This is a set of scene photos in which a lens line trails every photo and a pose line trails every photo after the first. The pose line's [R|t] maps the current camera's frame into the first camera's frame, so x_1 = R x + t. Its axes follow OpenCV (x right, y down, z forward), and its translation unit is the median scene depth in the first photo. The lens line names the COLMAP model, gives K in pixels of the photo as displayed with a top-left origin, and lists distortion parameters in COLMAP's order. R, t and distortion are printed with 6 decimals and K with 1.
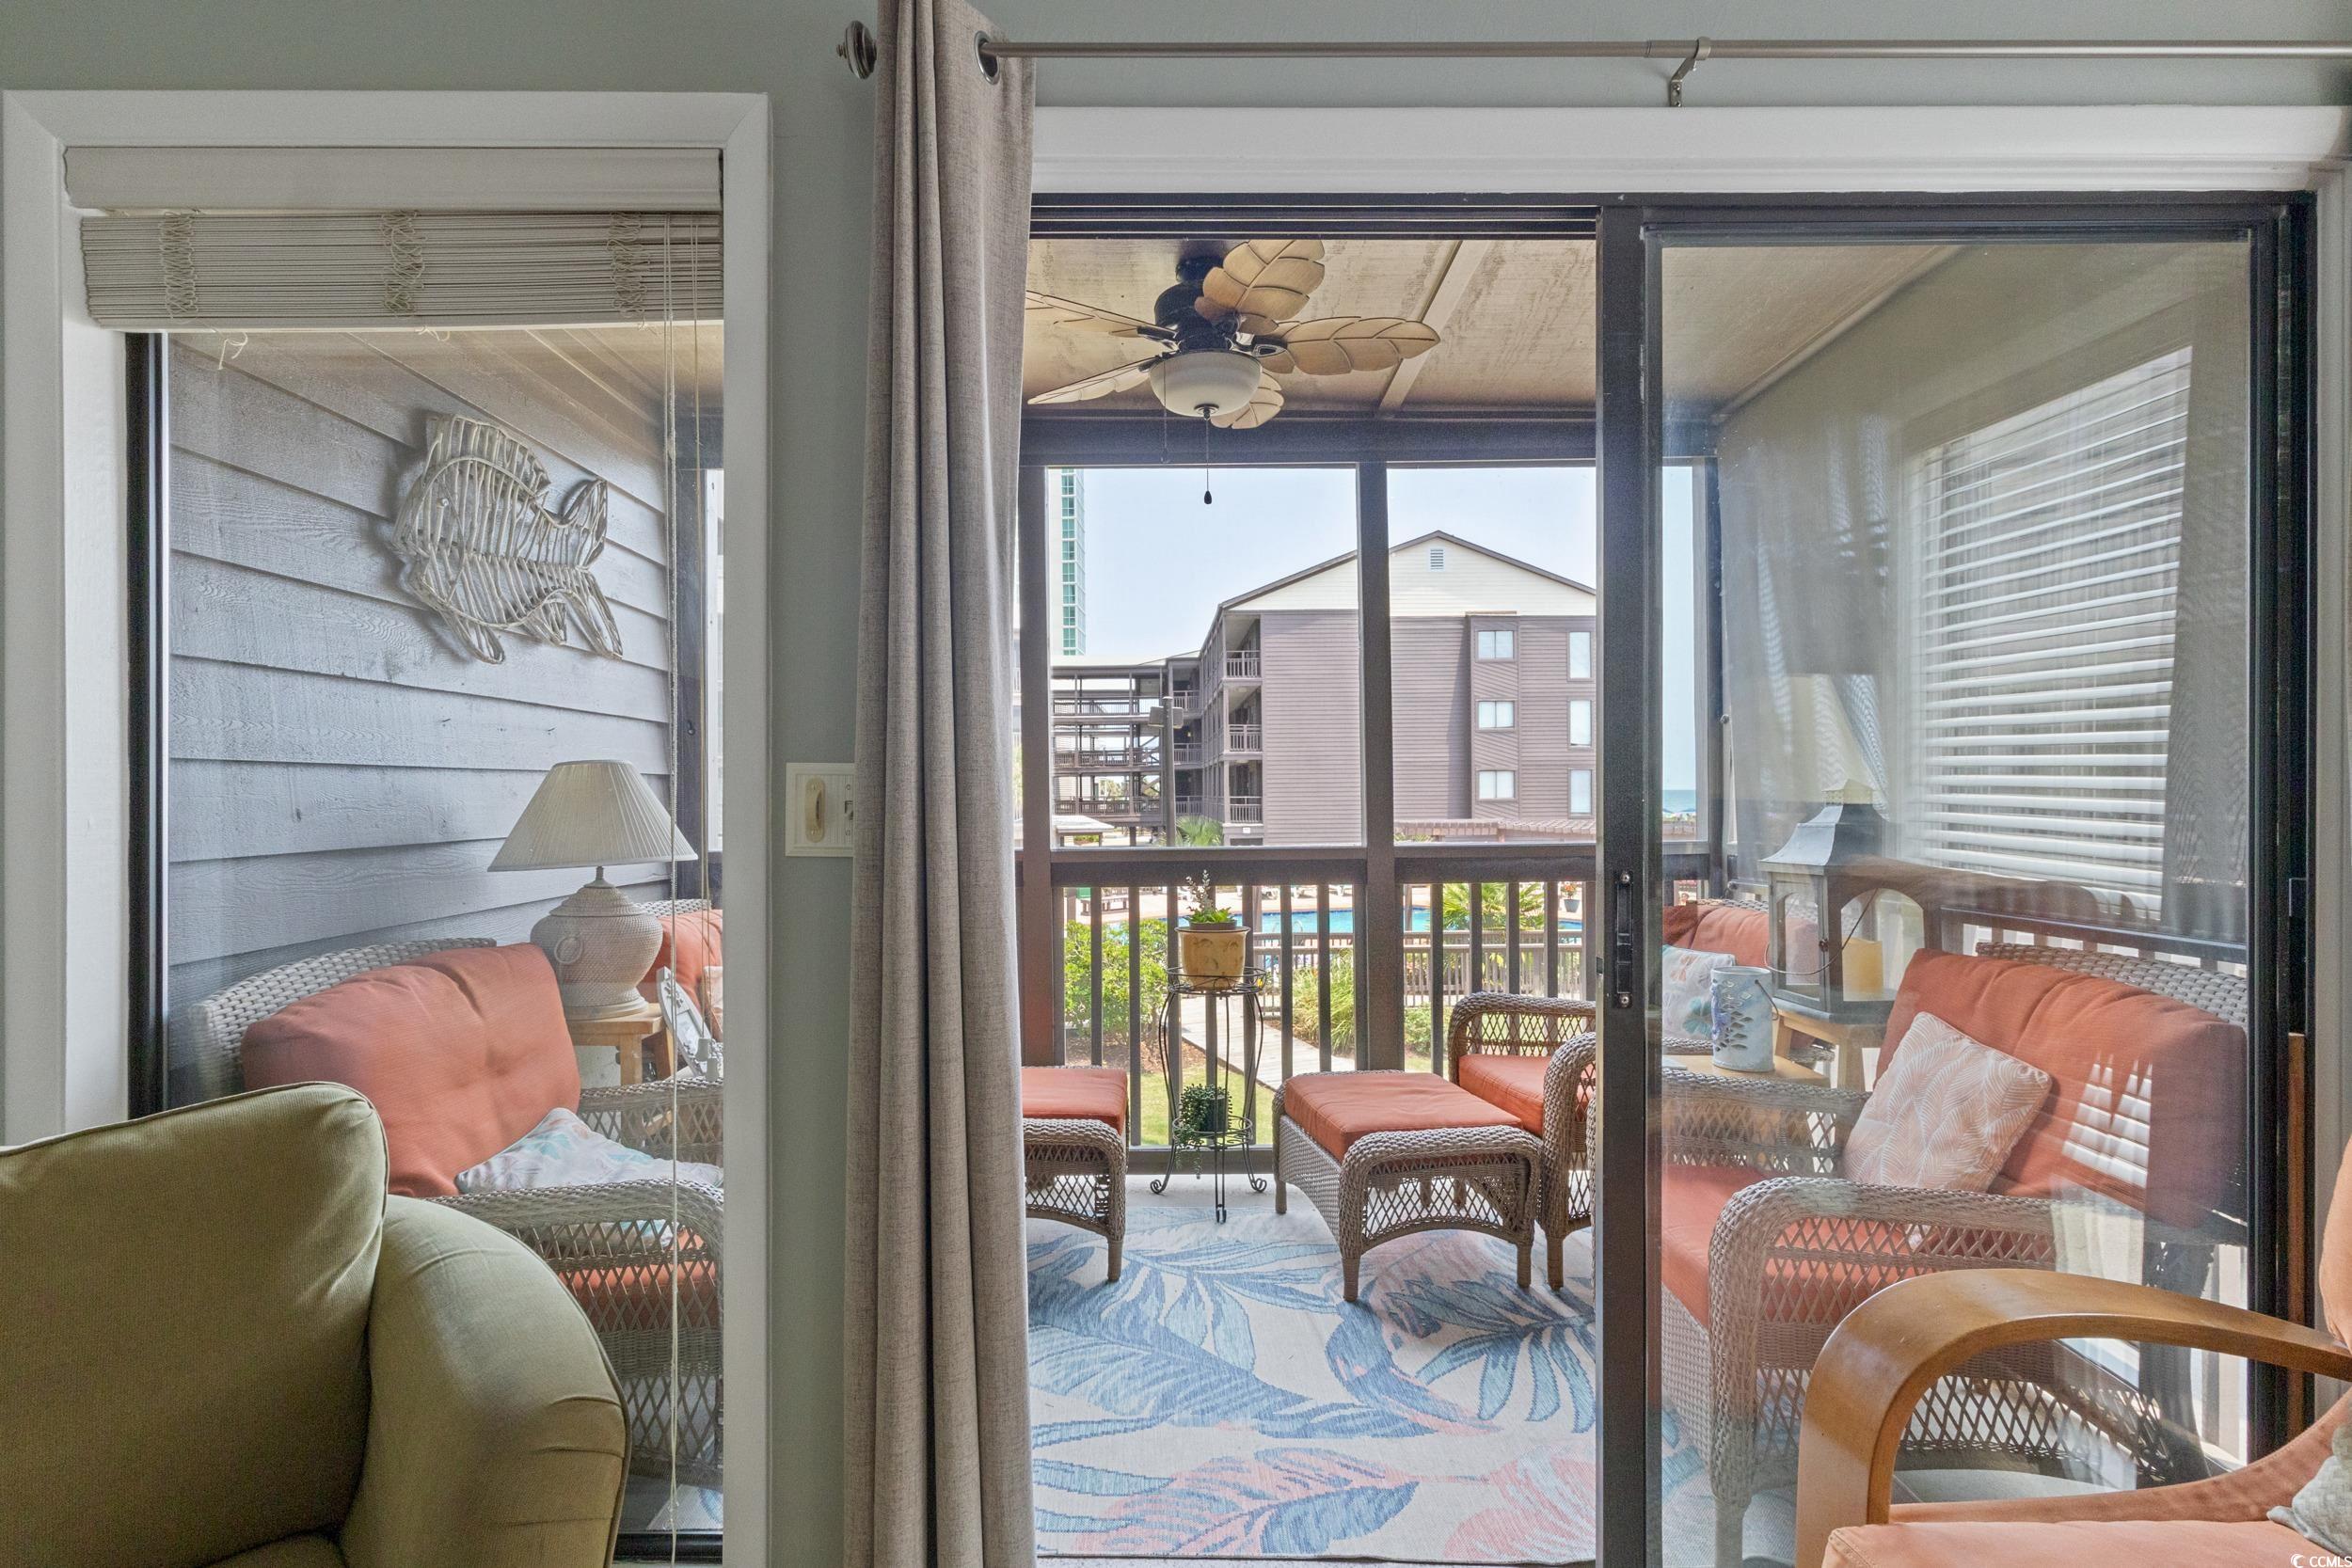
lens RADIAL K [[1117.0, 0, 1179.3], [0, 1117.0, 790.5], [0, 0, 1]] dist [-0.004200, 0.000452]
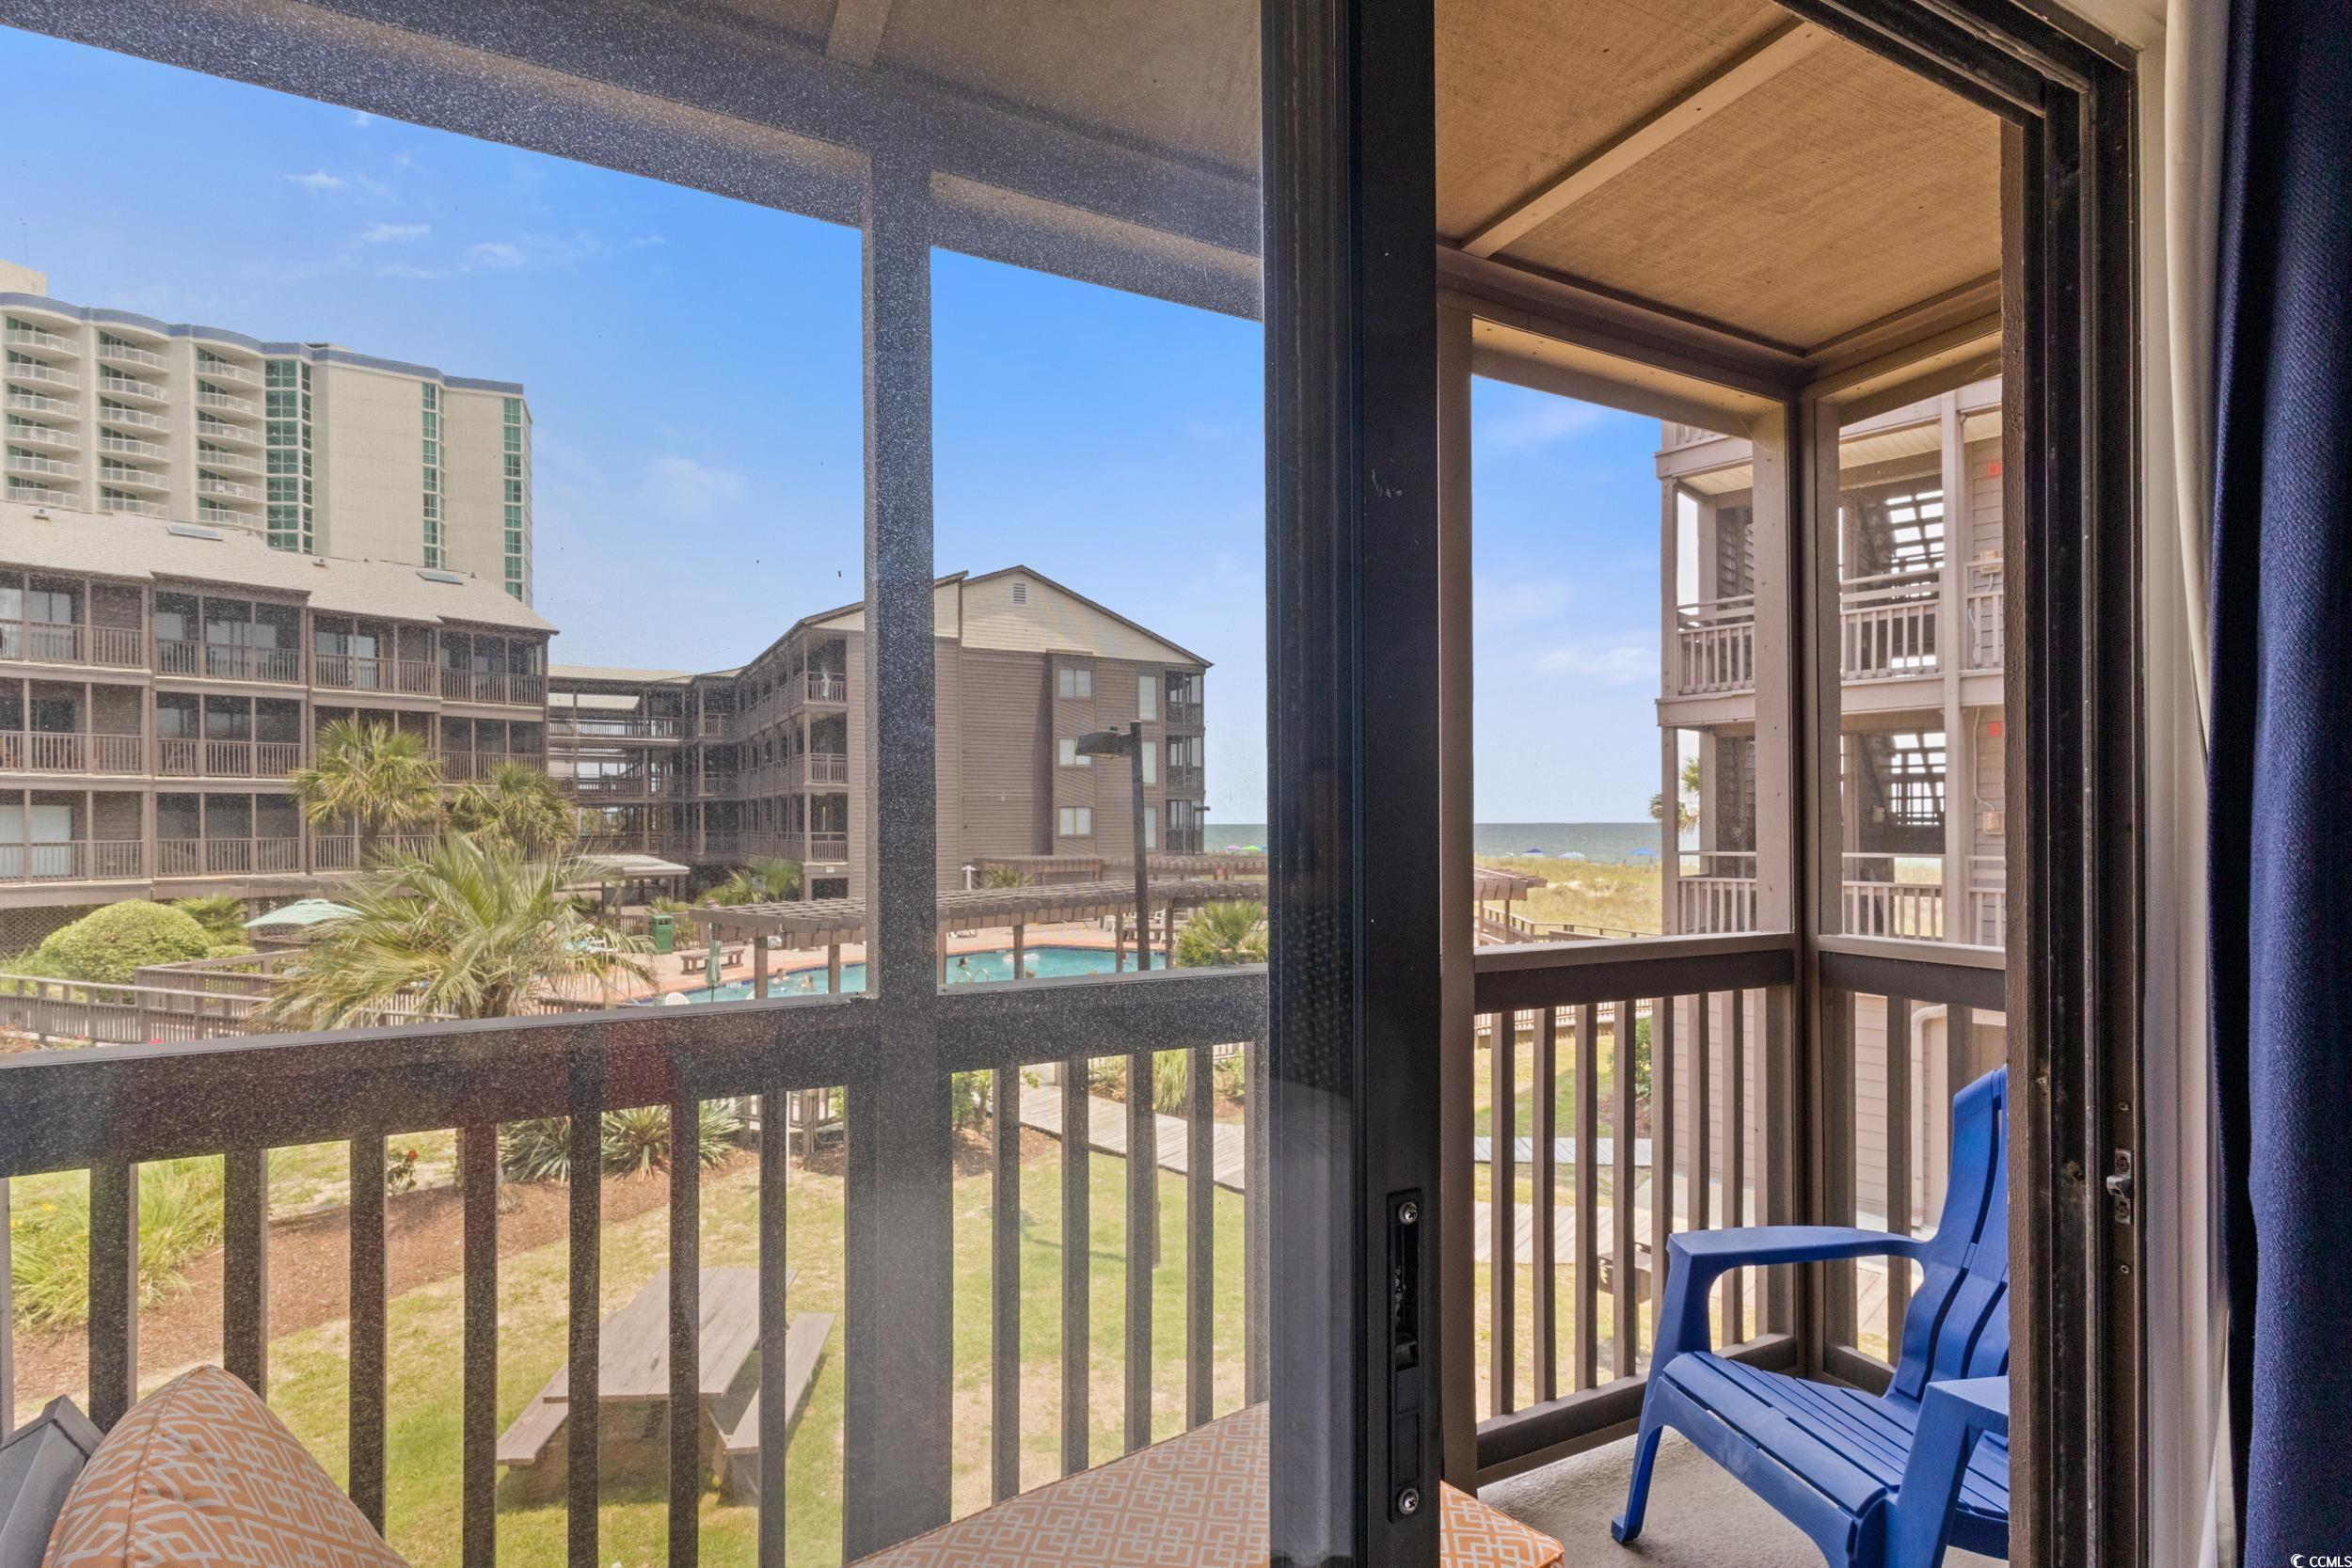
lens RADIAL K [[1117.0, 0, 1174.9], [0, 1117.0, 815.5], [0, 0, 1]] dist [-0.004200, 0.000452]
pose [[0.891303, 0.008915, 0.453320, -0.093415], [-0.004874, 0.999937, -0.010082, -0.000601], [-0.453381, 0.006777, 0.891291, 0.050449]]
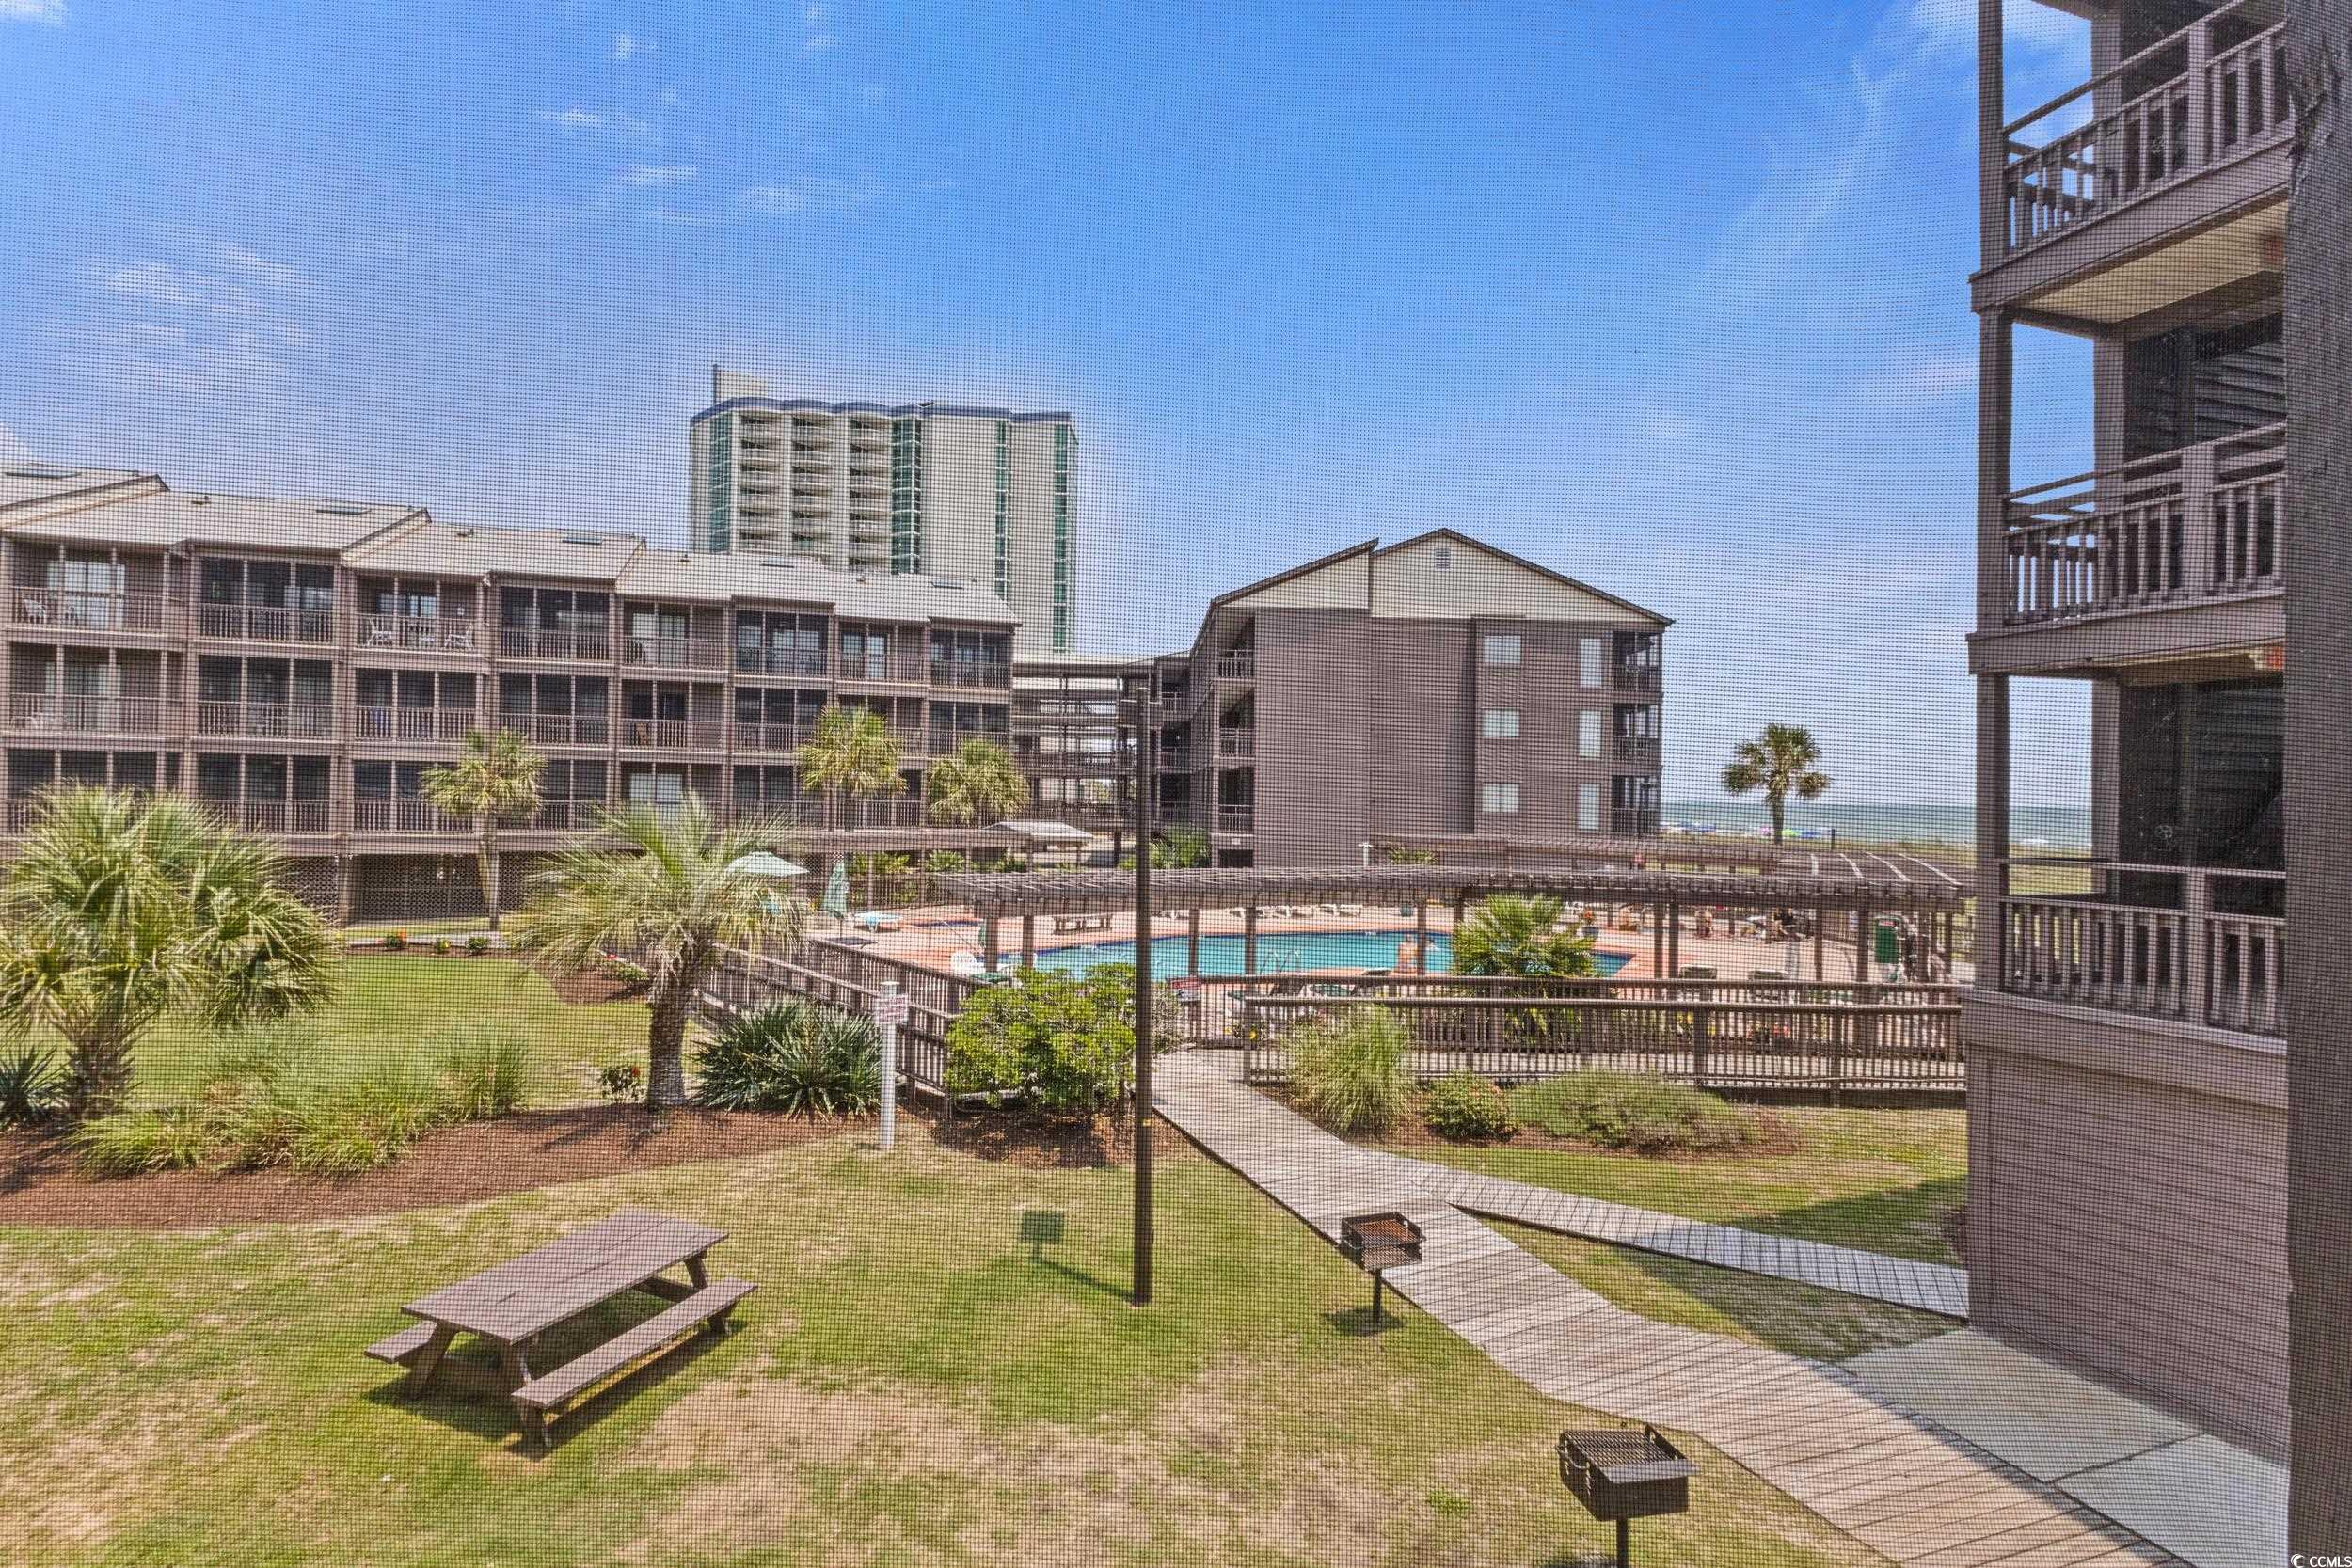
lens RADIAL K [[1117.0, 0, 1166.6], [0, 1117.0, 779.4], [0, 0, 1]] dist [-0.004200, 0.000452]
pose [[0.999780, 0.020928, -0.001348, 0.001773], [-0.020943, 0.999700, -0.012706, -0.002798], [0.001082, 0.012731, 0.999918, 0.053667]]
